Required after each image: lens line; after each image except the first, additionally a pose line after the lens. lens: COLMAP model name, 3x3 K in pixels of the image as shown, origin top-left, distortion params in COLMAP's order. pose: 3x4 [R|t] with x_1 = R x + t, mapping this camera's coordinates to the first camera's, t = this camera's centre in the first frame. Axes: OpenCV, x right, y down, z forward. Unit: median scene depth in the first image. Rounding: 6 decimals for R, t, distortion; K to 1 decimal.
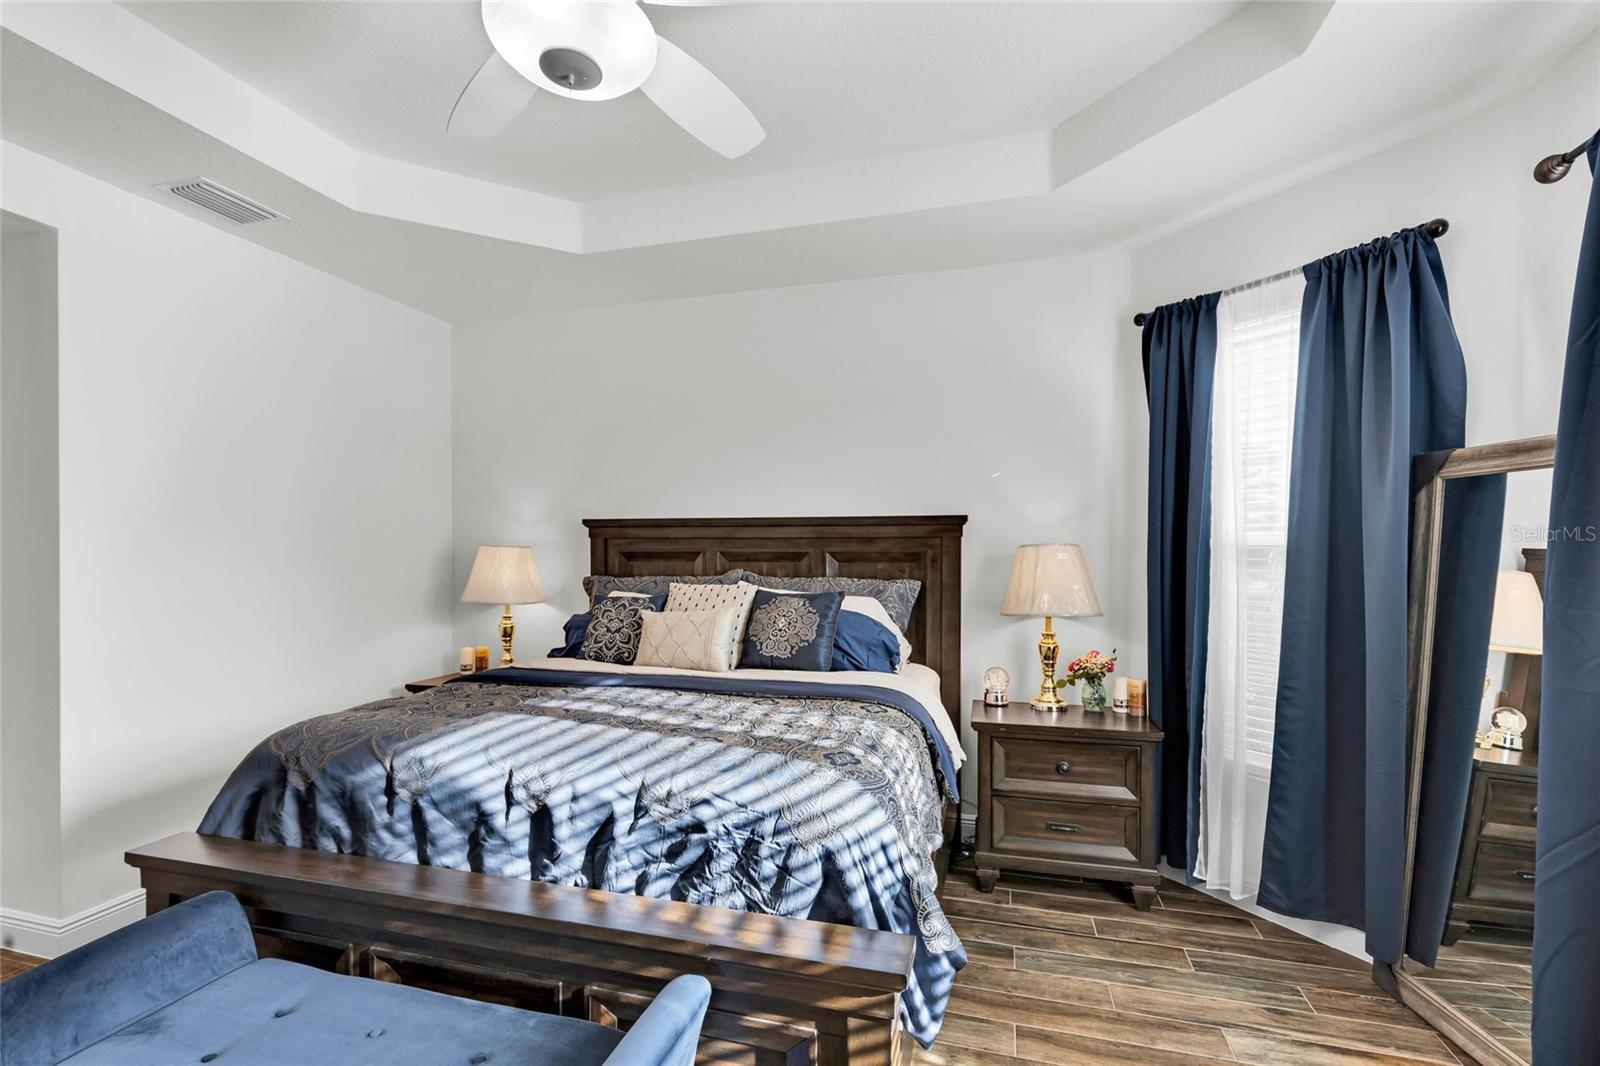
lens RADIAL K [[729.3, 0, 799.0], [0, 729.3, 546.1], [0, 0, 1]] dist [0.000140, 0.000350]
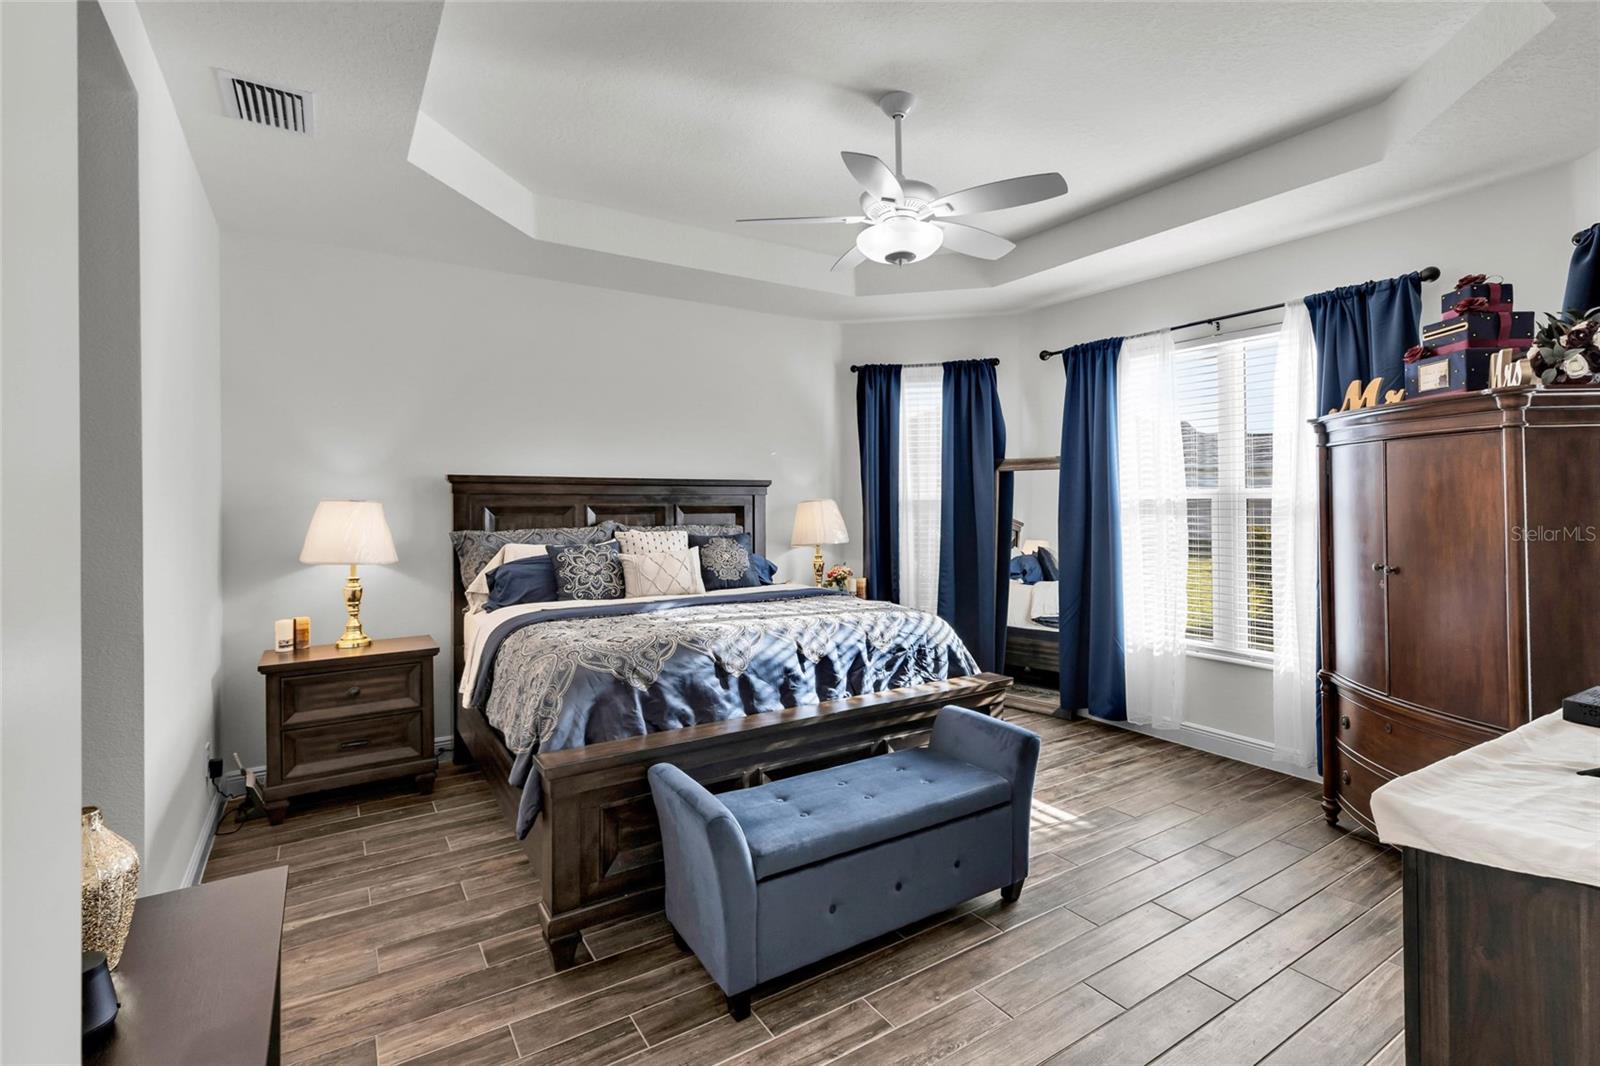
lens RADIAL K [[739.1, 0, 797.8], [0, 739.1, 505.5], [0, 0, 1]] dist [-0.000360, -0.000014]
pose [[0.654012, -0.003587, 0.756476, -1.501905], [0.003242, 0.999993, 0.001939, 0.009559], [-0.756477, 0.001185, 0.654019, -0.049237]]
